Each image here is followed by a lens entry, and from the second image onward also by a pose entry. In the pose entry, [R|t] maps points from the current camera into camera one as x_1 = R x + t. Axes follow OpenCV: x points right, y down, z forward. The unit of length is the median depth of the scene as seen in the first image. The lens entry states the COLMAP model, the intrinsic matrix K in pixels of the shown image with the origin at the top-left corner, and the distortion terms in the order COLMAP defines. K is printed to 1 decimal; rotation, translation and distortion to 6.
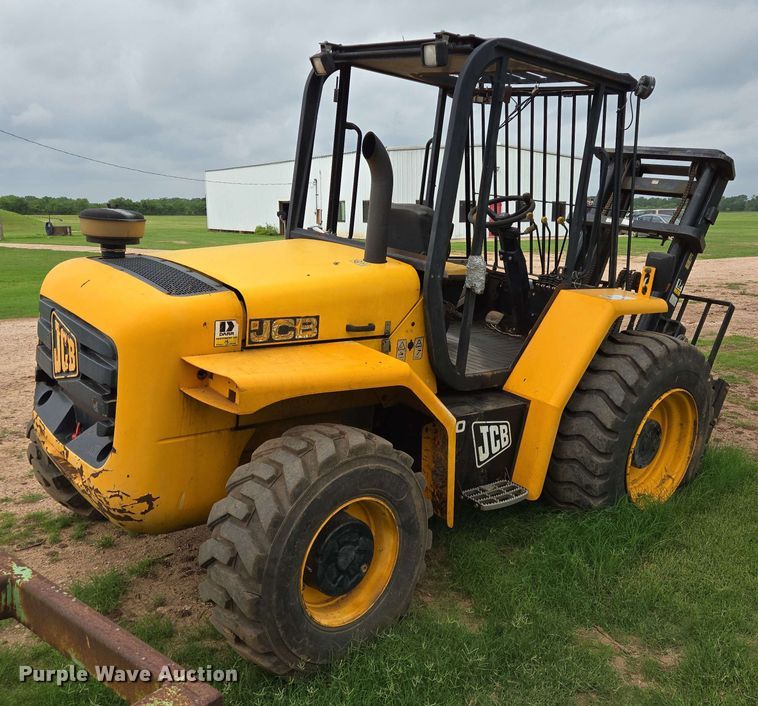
lens RADIAL K [[742.7, 0, 379.0], [0, 742.7, 353.0], [0, 0, 1]] dist [0.064020, -0.007986]
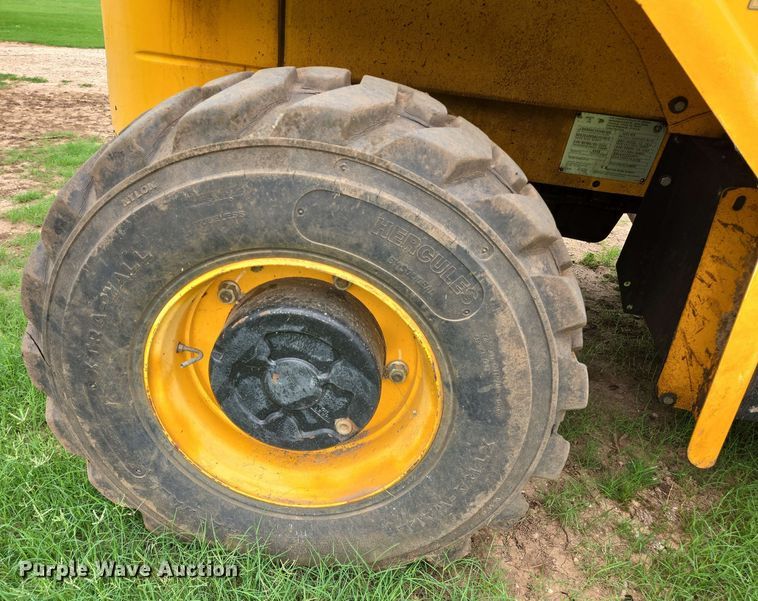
lens RADIAL K [[585.2, 0, 327.7], [0, 585.2, 325.3], [0, 0, 1]] dist [0.038316, -0.000836]
pose [[0.614432, 0.409557, -0.674341, 0.189447], [-0.203013, 0.908002, 0.366493, 0.110221], [0.762404, -0.088285, 0.641051, 0.793268]]
